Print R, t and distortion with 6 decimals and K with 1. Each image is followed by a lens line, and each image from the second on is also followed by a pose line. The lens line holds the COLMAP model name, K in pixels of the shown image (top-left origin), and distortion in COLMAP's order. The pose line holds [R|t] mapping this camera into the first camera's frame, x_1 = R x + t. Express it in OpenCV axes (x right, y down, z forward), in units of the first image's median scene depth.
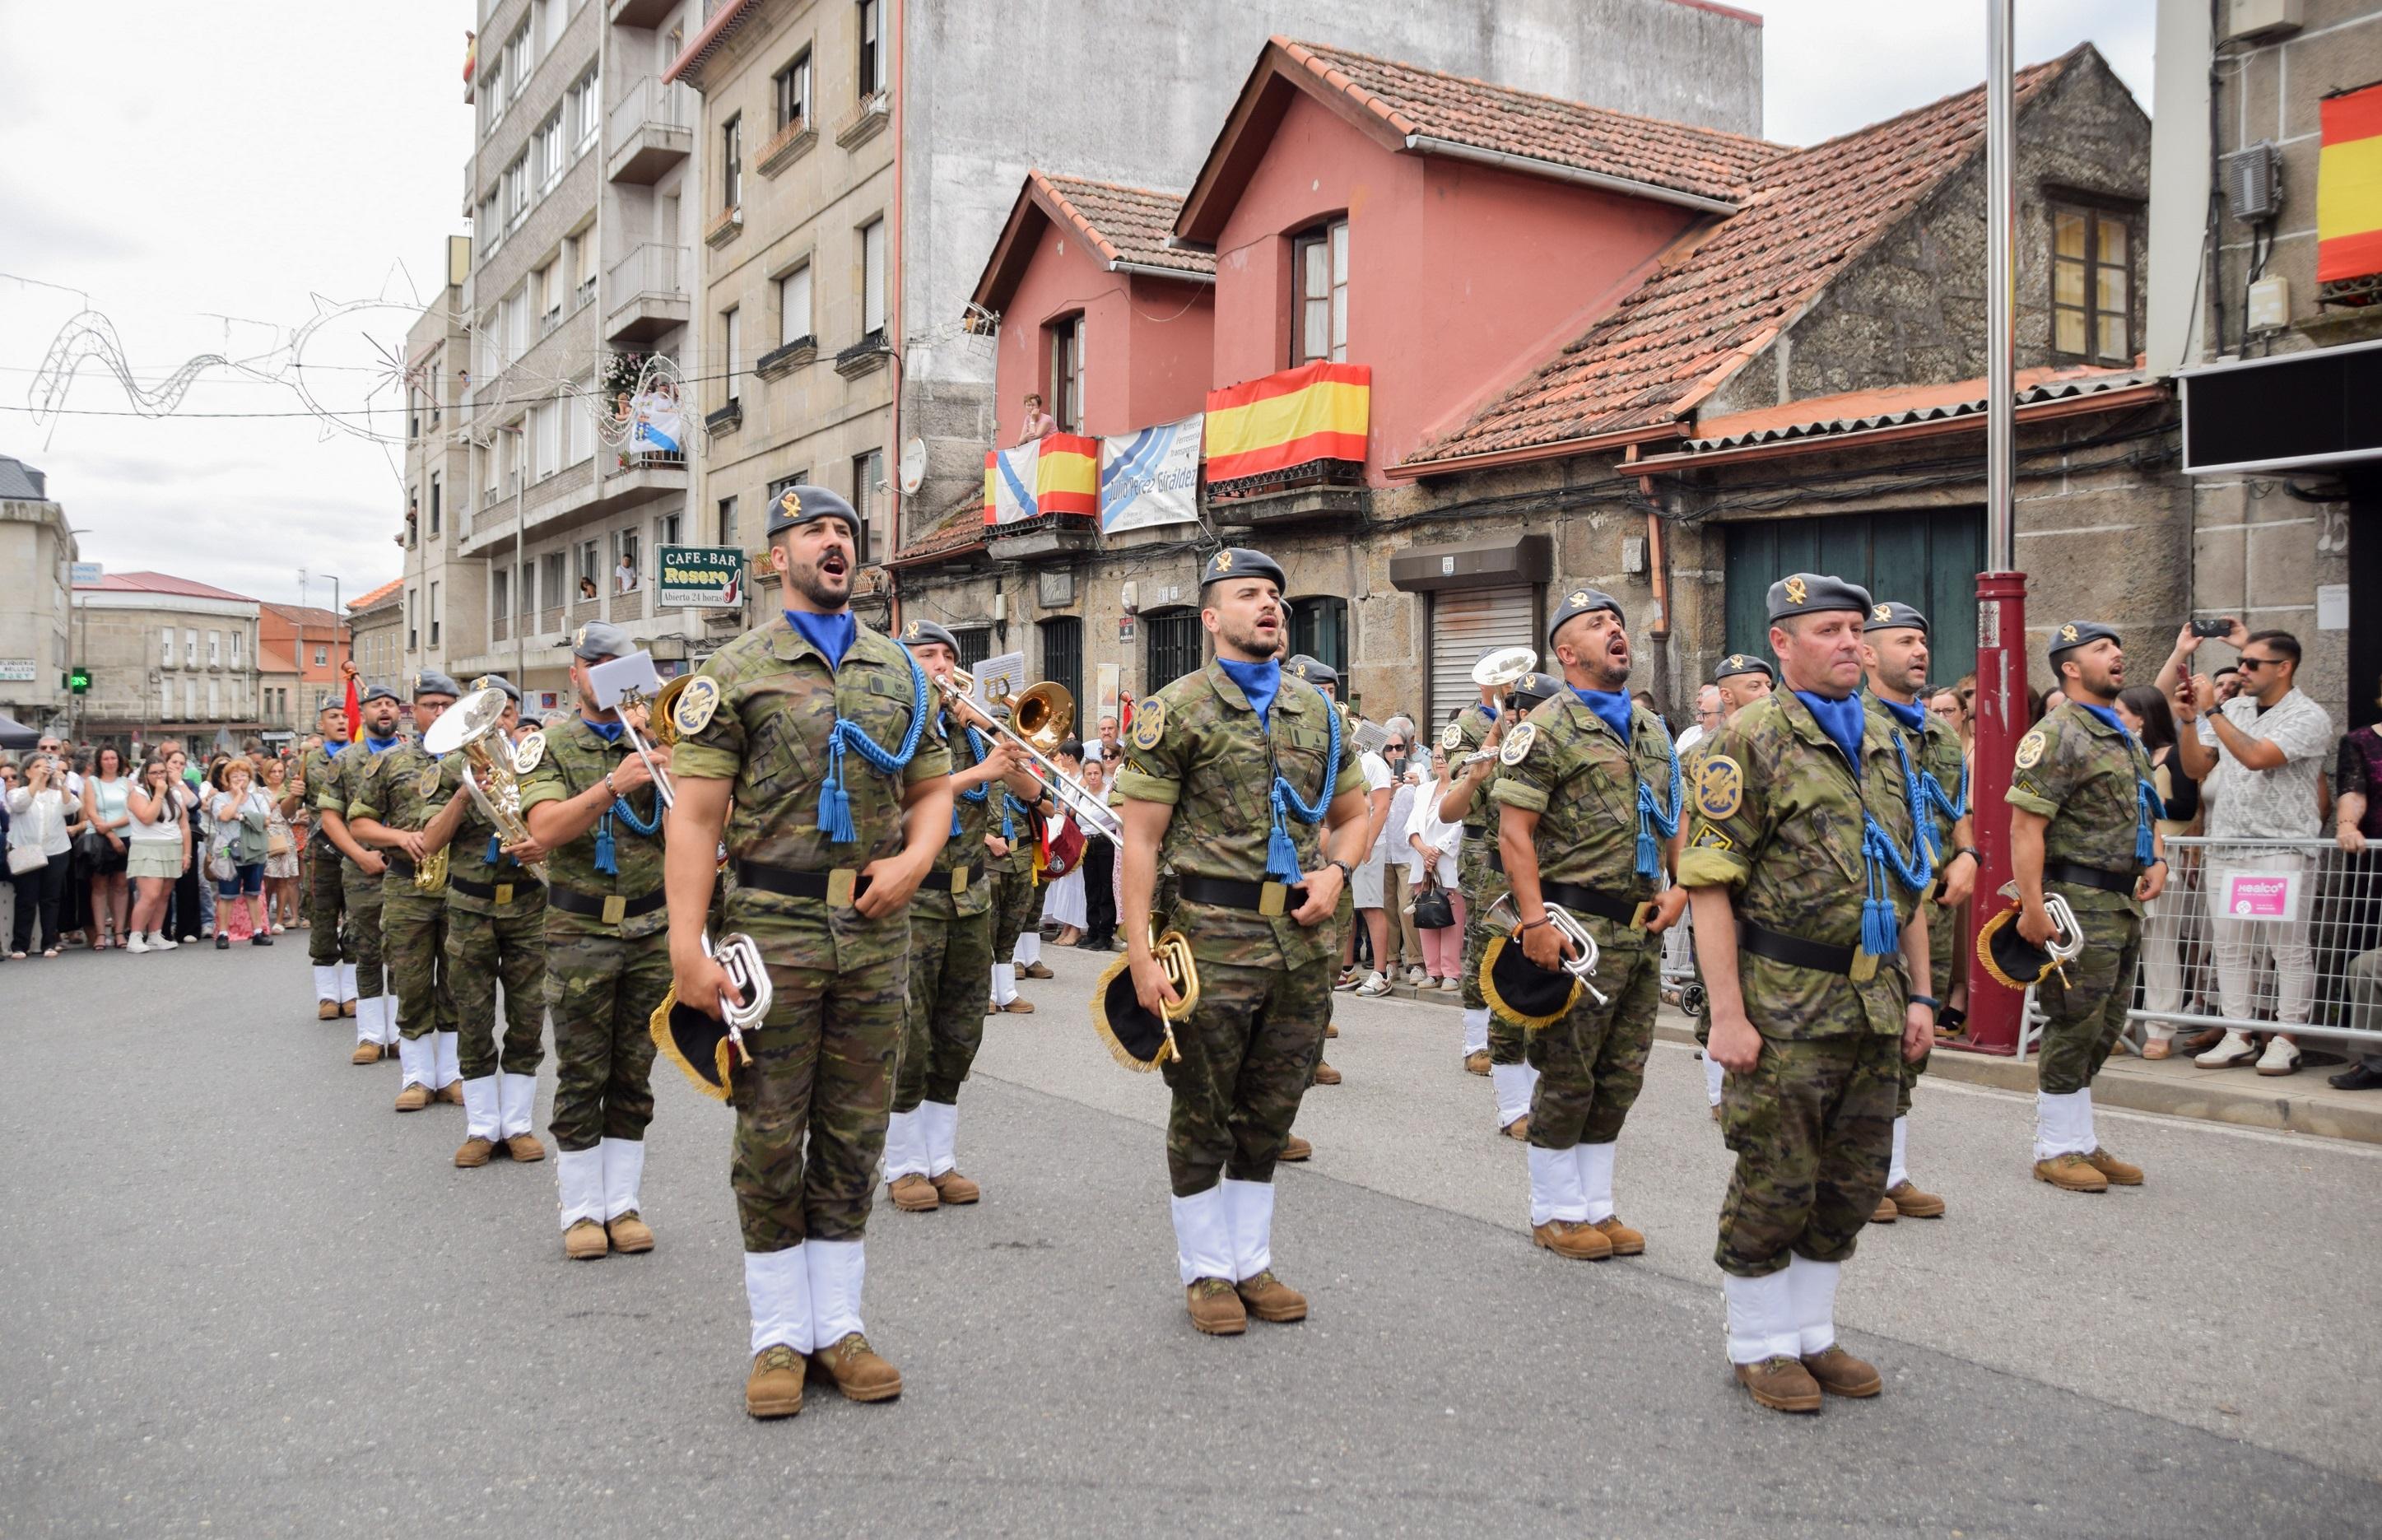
lens RADIAL K [[1917.8, 0, 1189.0], [0, 1917.8, 744.9], [0, 0, 1]] dist [-0.135388, 0.160026]
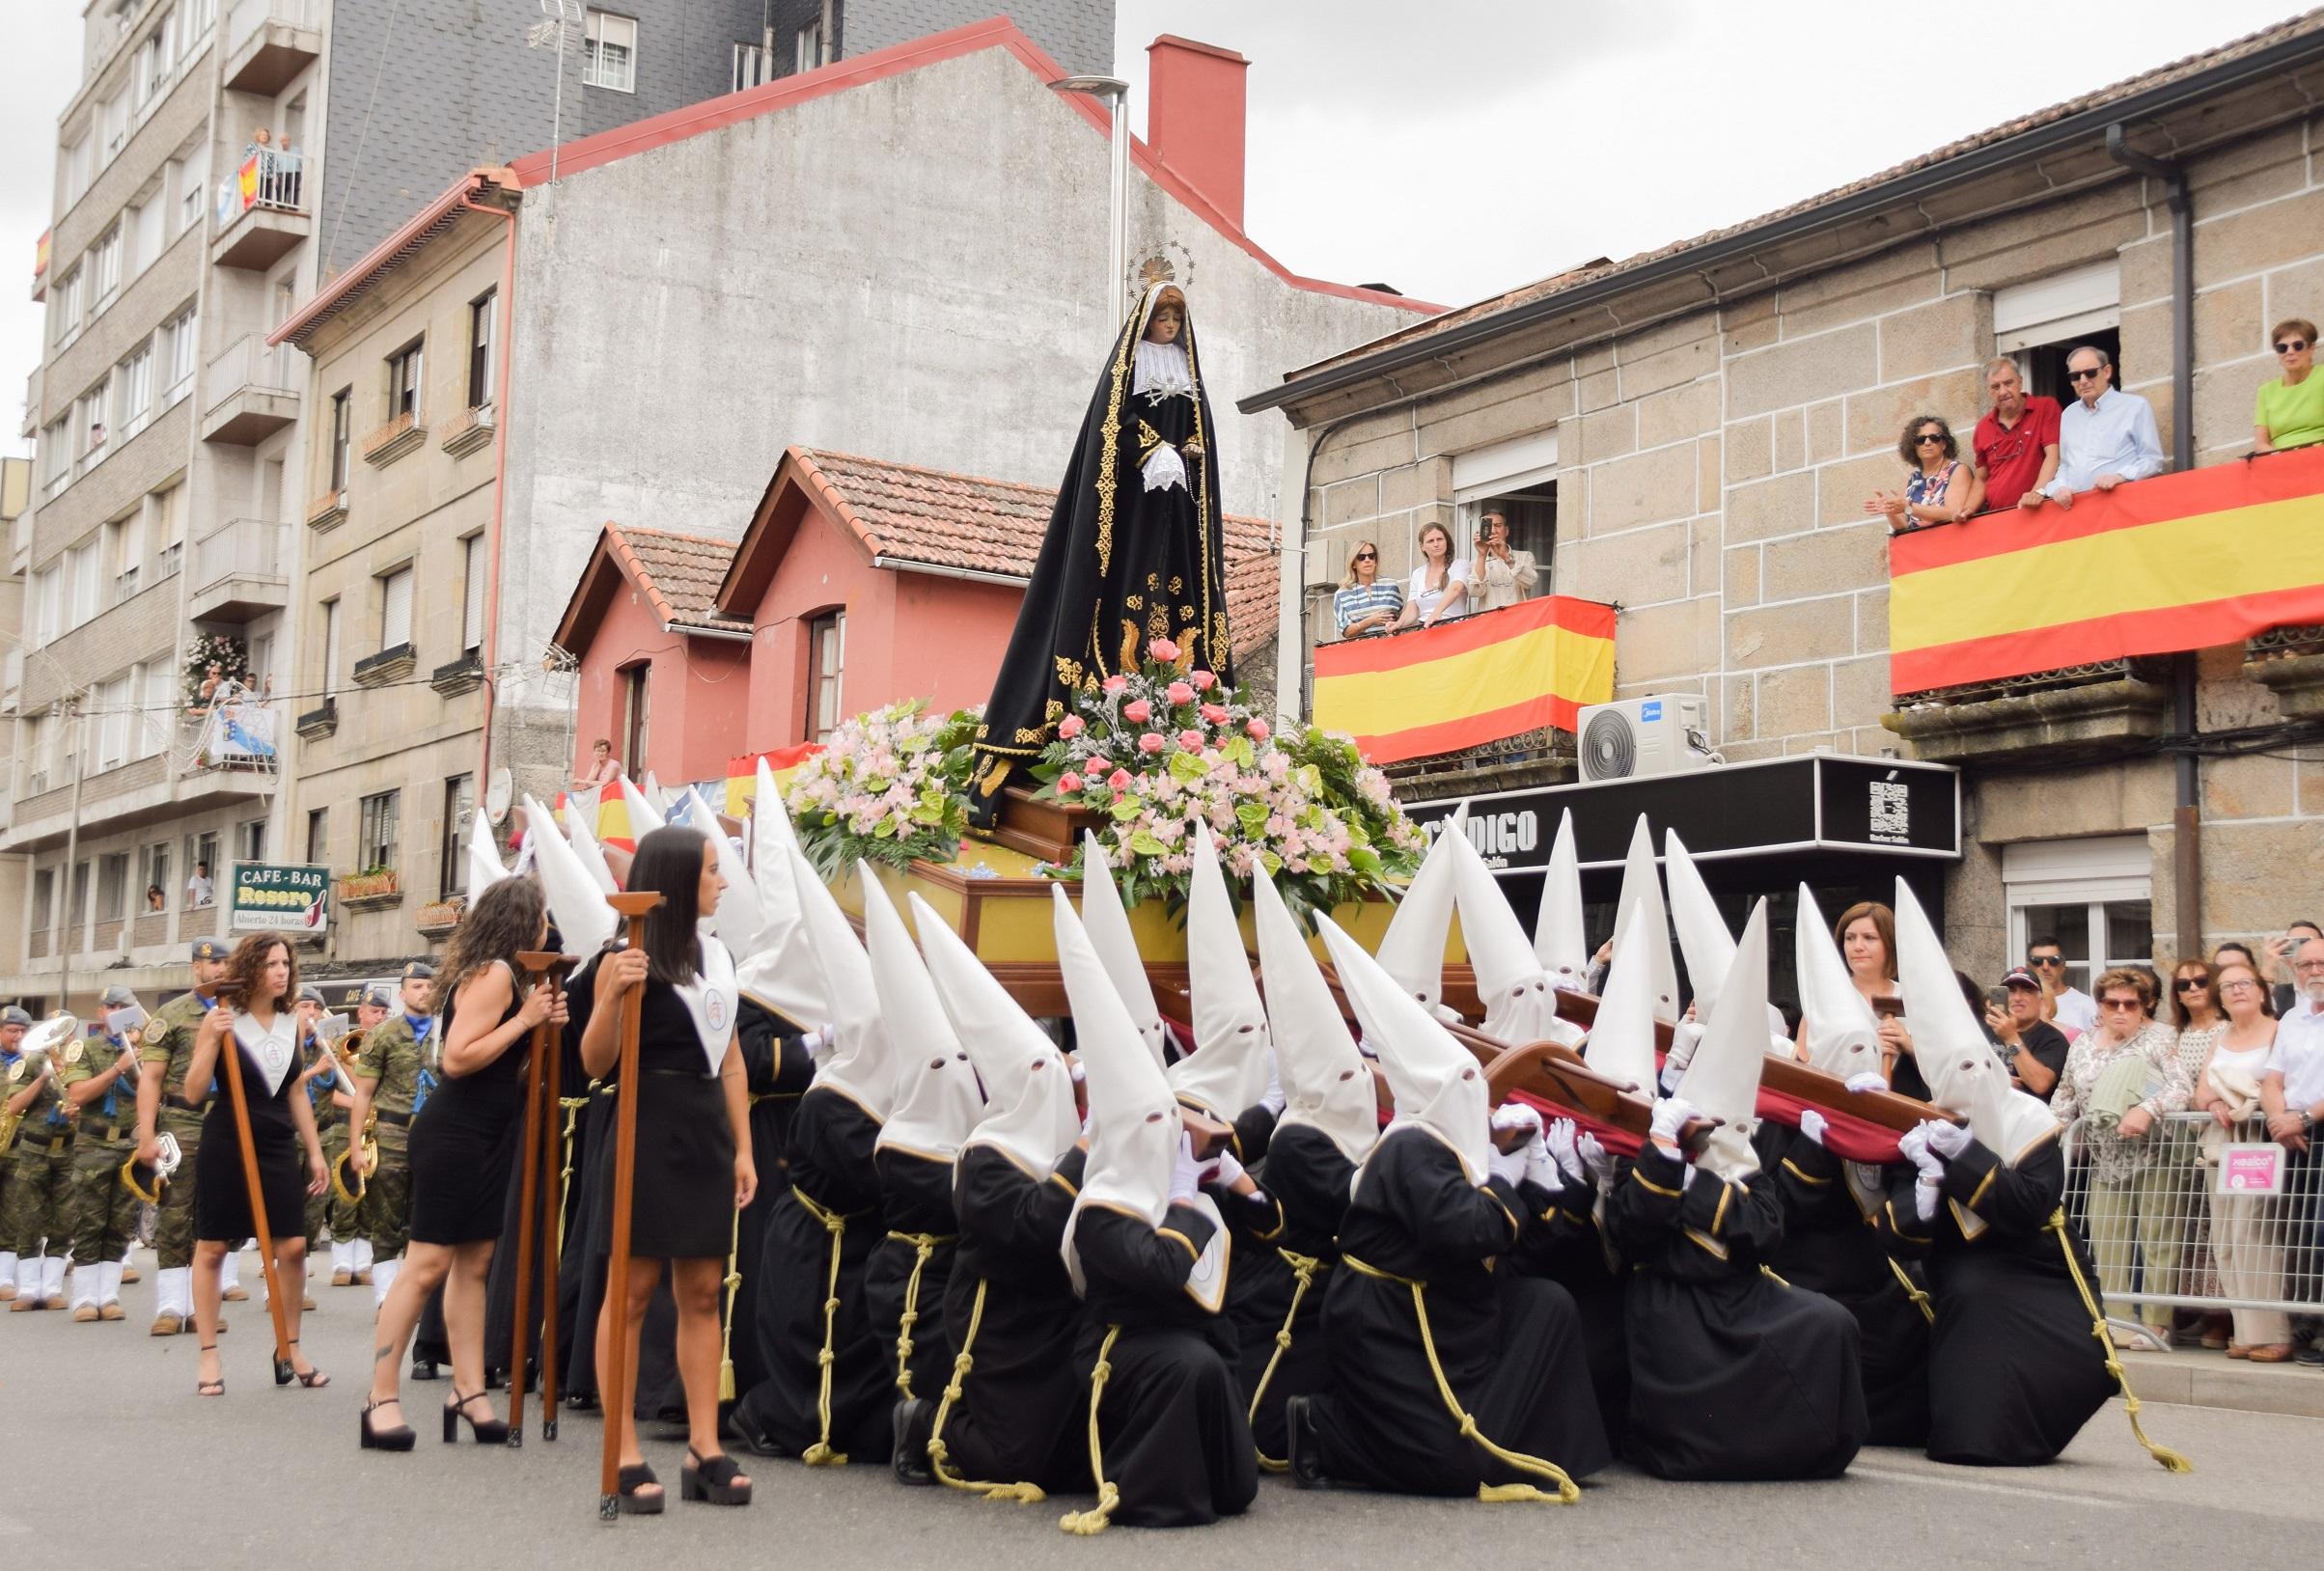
lens RADIAL K [[2637.3, 0, 1163.4], [0, 2637.3, 760.5], [0, 0, 1]] dist [-0.059731, 0.234683]
pose [[0.998277, 0.022176, 0.054318, 0.093933], [-0.014761, 0.990965, -0.133304, 0.007426], [-0.056784, 0.132273, 0.989586, -0.271575]]
